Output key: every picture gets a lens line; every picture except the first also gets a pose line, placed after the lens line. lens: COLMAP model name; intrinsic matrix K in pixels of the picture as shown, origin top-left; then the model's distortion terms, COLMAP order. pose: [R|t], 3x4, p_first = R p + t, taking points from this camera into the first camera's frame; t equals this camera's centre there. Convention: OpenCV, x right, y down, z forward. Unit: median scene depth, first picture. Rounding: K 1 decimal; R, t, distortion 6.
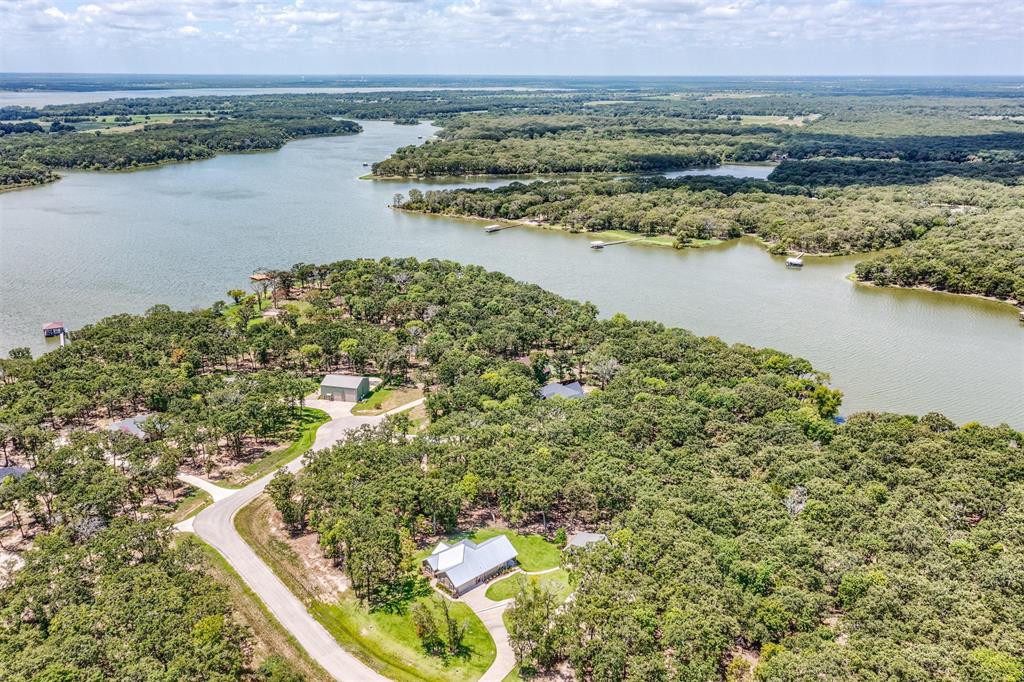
lens RADIAL K [[823.3, 0, 452.8], [0, 823.3, 288.0], [0, 0, 1]] dist [0.001477, 0.003766]
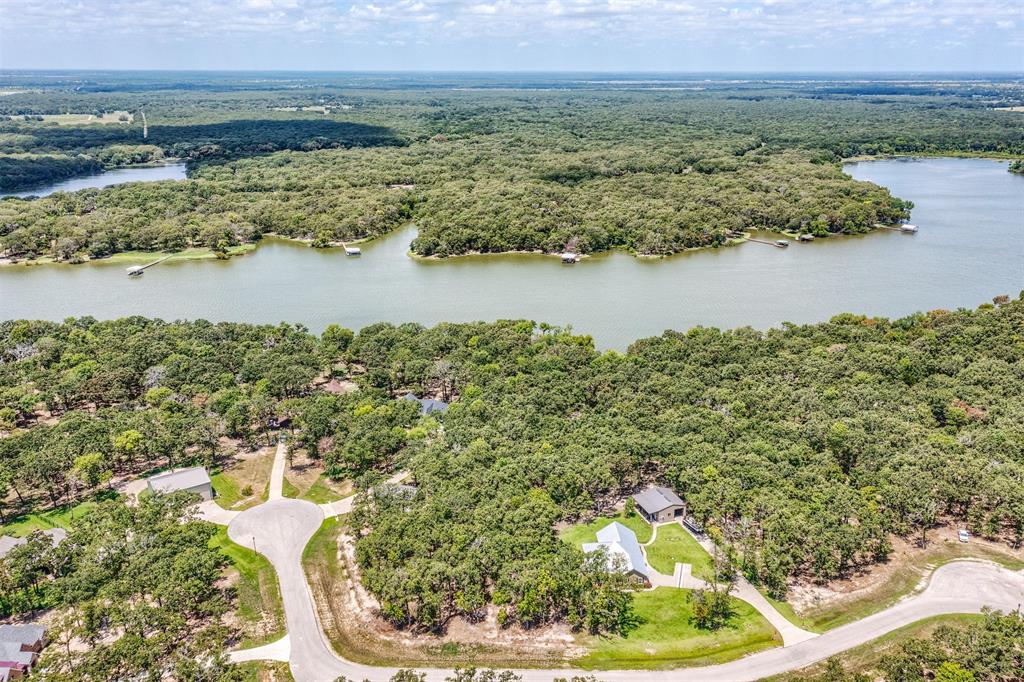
lens RADIAL K [[835.8, 0, 494.5], [0, 835.8, 336.6], [0, 0, 1]] dist [0.000568, 0.005097]
pose [[0.622916, -0.235692, 0.745939, -0.259708], [0.192713, 0.970381, 0.145679, -0.039418], [-0.758180, 0.053006, 0.649887, 0.135424]]
